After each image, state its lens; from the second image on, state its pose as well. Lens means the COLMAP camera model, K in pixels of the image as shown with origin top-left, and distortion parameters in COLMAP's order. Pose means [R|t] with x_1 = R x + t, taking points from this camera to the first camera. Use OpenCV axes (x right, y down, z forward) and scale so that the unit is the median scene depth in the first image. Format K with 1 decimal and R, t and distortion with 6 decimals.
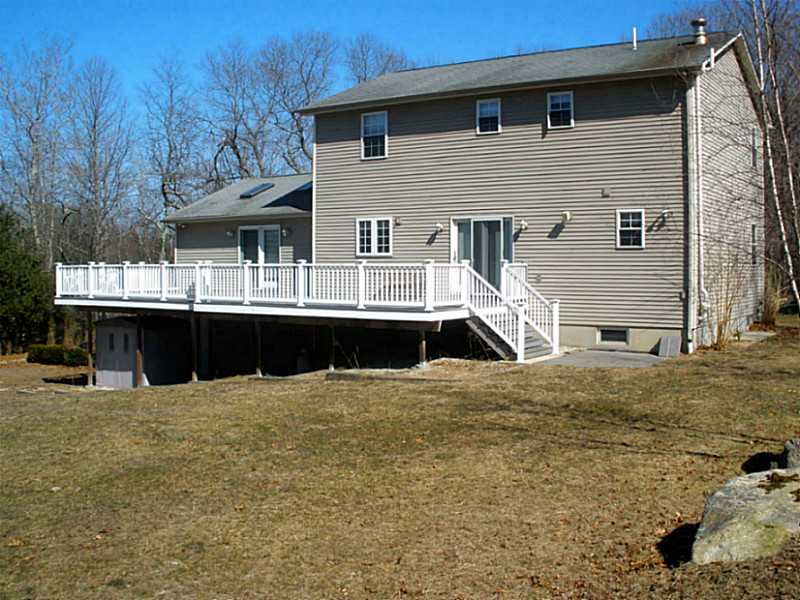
lens RADIAL K [[875.1, 0, 423.1], [0, 875.1, 298.8], [0, 0, 1]] dist [-0.332050, 0.401692]
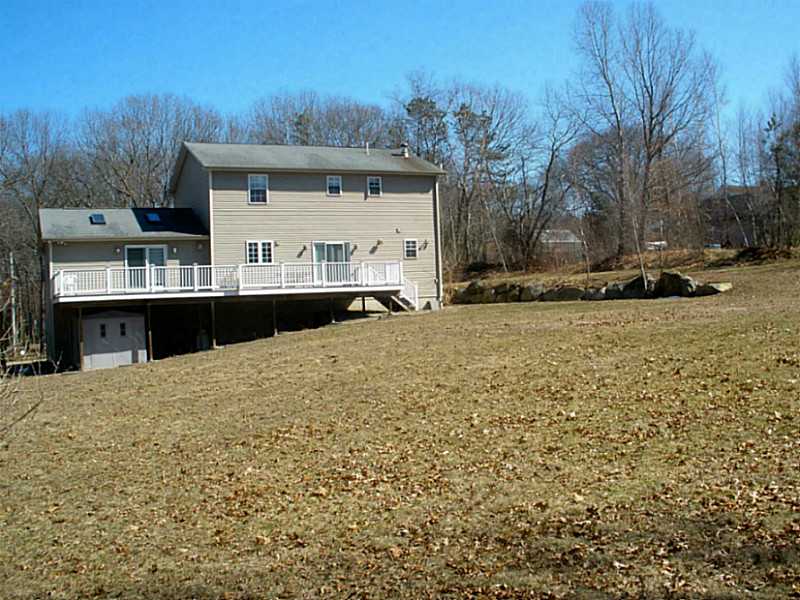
lens RADIAL K [[875.1, 0, 423.1], [0, 875.1, 298.8], [0, 0, 1]] dist [-0.332050, 0.401692]
pose [[0.520227, -0.016499, 0.853869, -1.266678], [0.073339, 0.996983, -0.025418, 0.075605], [-0.850873, 0.075845, 0.519868, -0.067521]]
